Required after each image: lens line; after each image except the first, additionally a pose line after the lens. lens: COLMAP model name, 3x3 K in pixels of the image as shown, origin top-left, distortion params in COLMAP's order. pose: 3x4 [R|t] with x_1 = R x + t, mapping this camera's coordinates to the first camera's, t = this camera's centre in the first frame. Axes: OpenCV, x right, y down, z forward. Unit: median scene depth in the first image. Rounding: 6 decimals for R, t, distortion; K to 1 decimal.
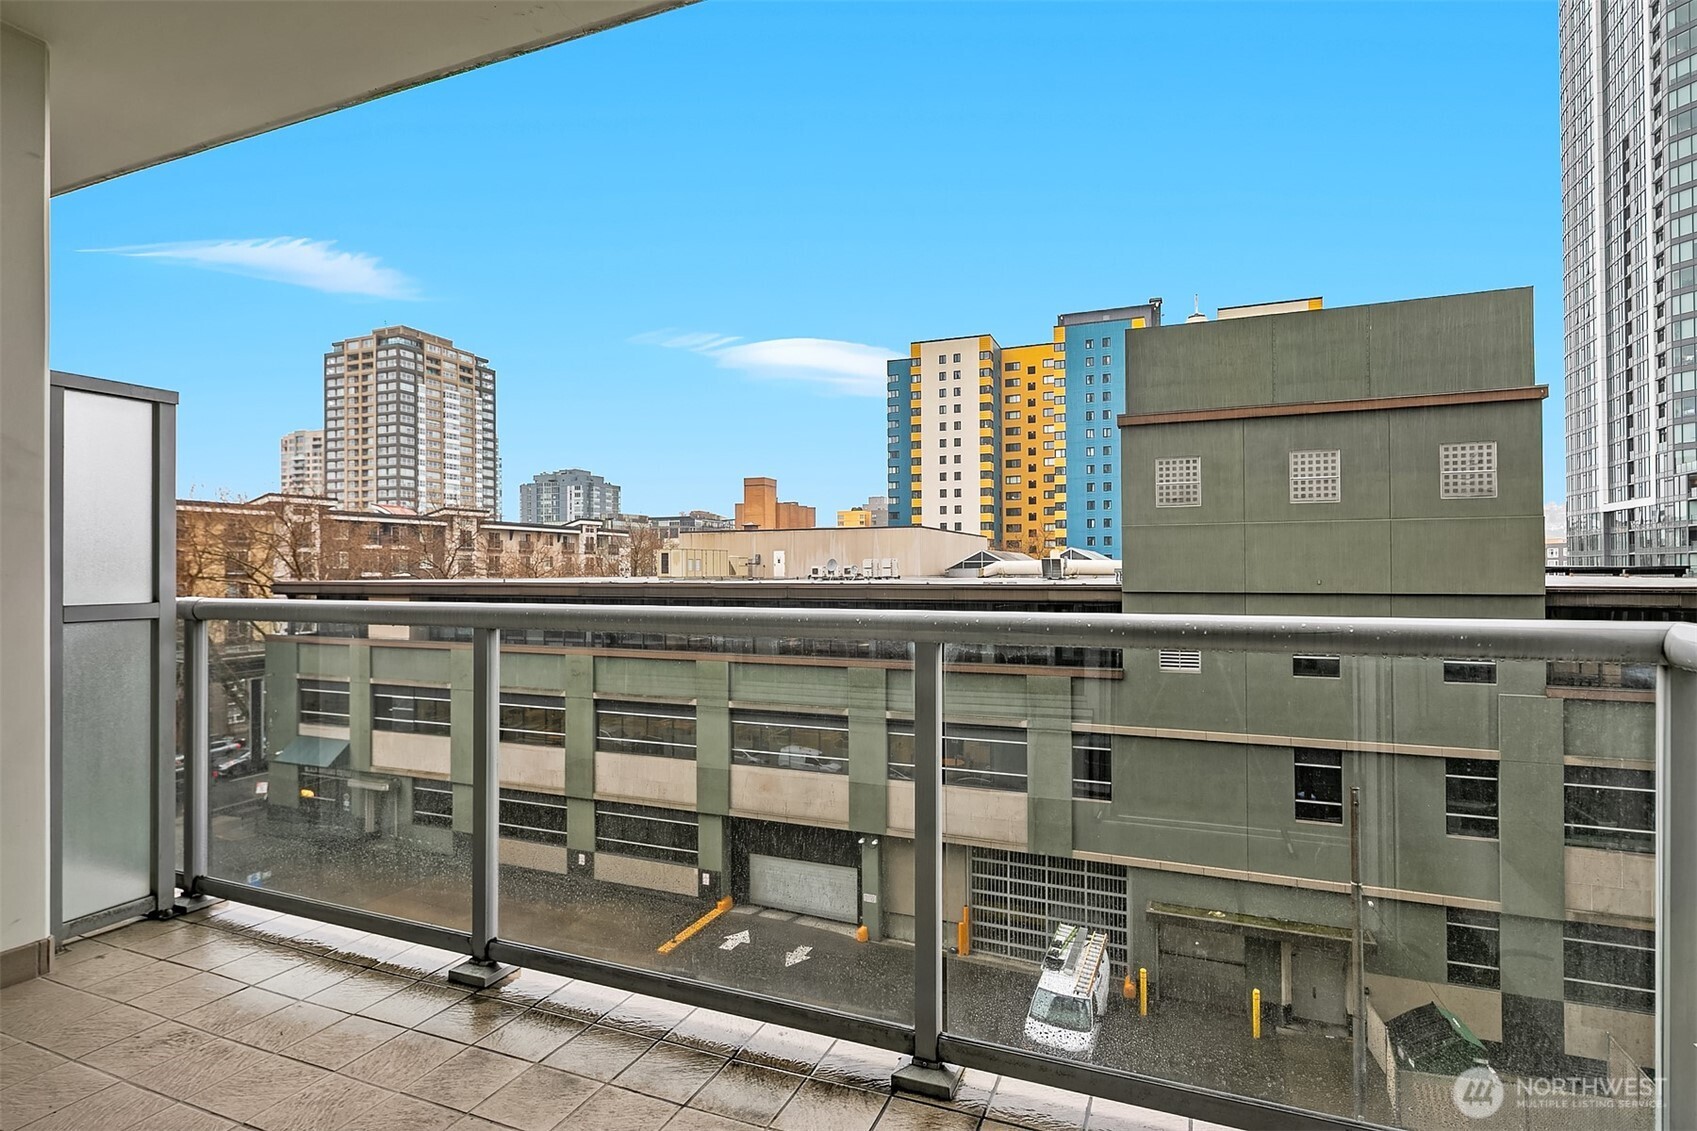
lens RADIAL K [[837.4, 0, 835.1], [0, 837.4, 600.1], [0, 0, 1]] dist [0.009151, -0.005506]
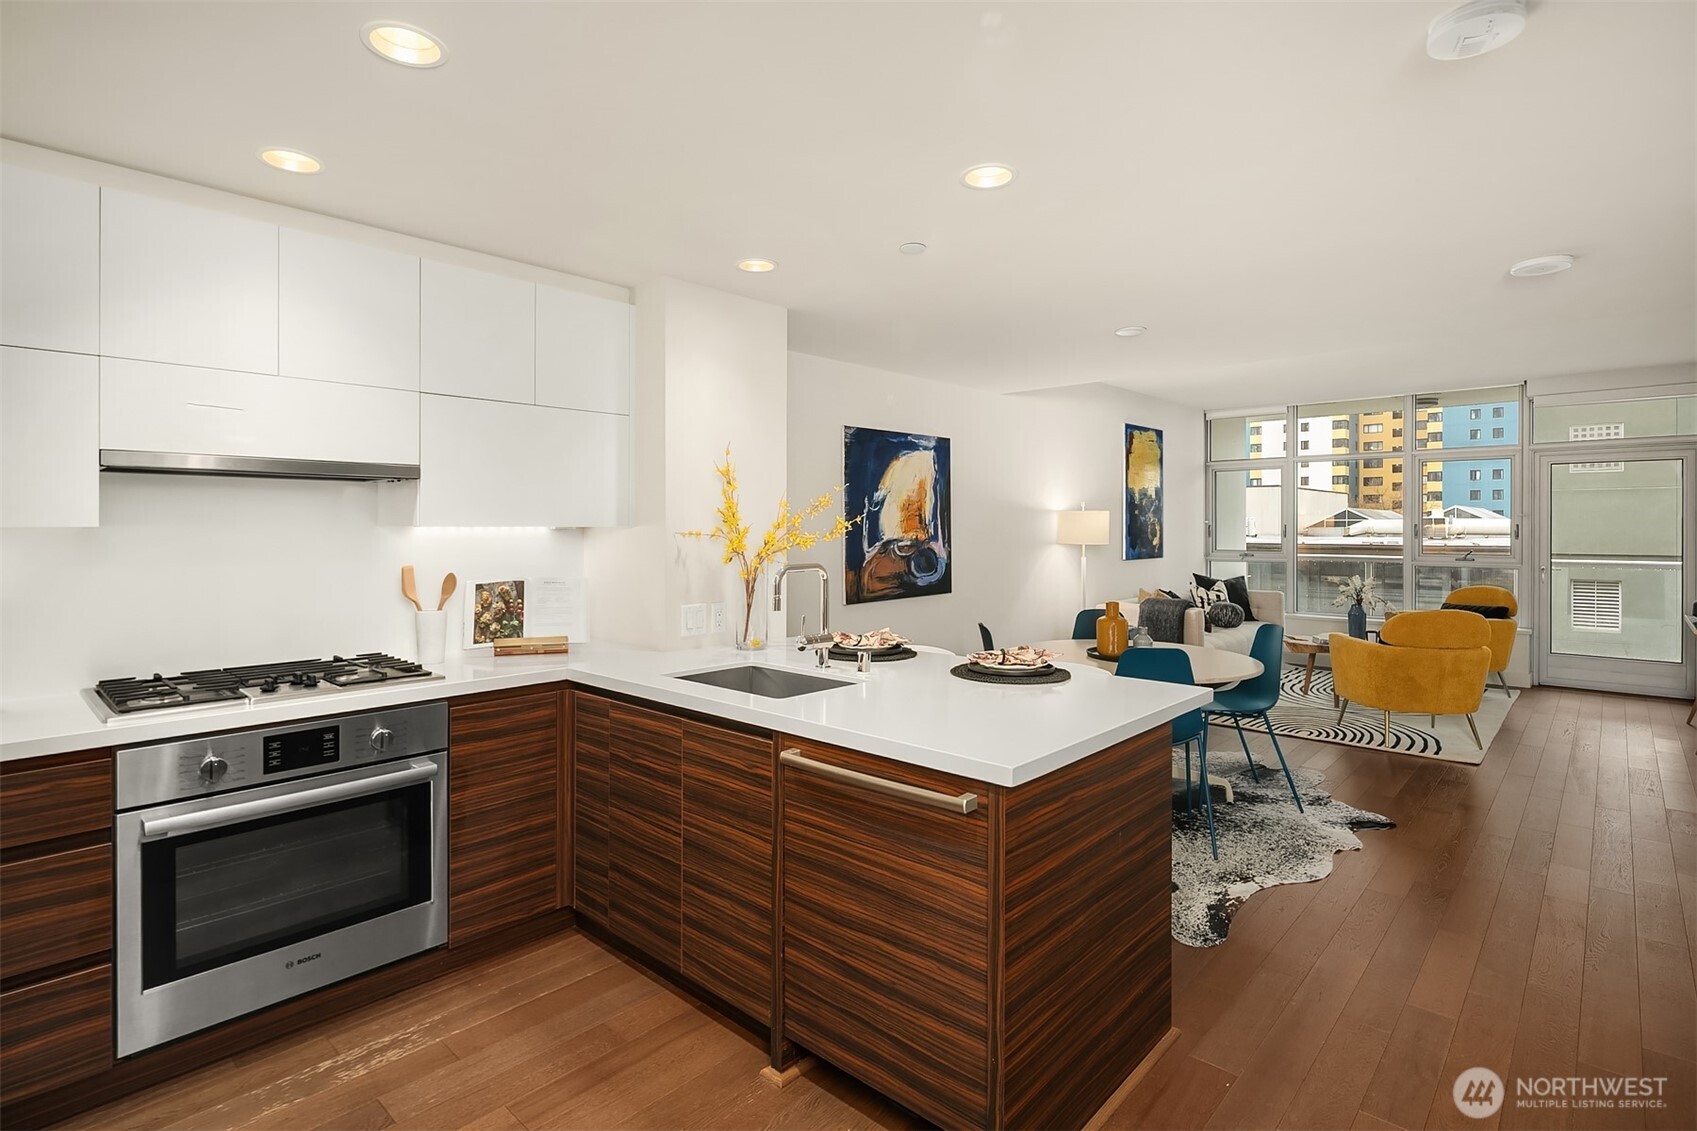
lens RADIAL K [[837.4, 0, 841.5], [0, 837.4, 547.2], [0, 0, 1]] dist [0.009151, -0.005506]
pose [[0.941081, 0.008754, -0.338068, -0.051874], [-0.012378, 0.999887, -0.008566, 0.001028], [0.337954, 0.012245, 0.941083, -0.129077]]
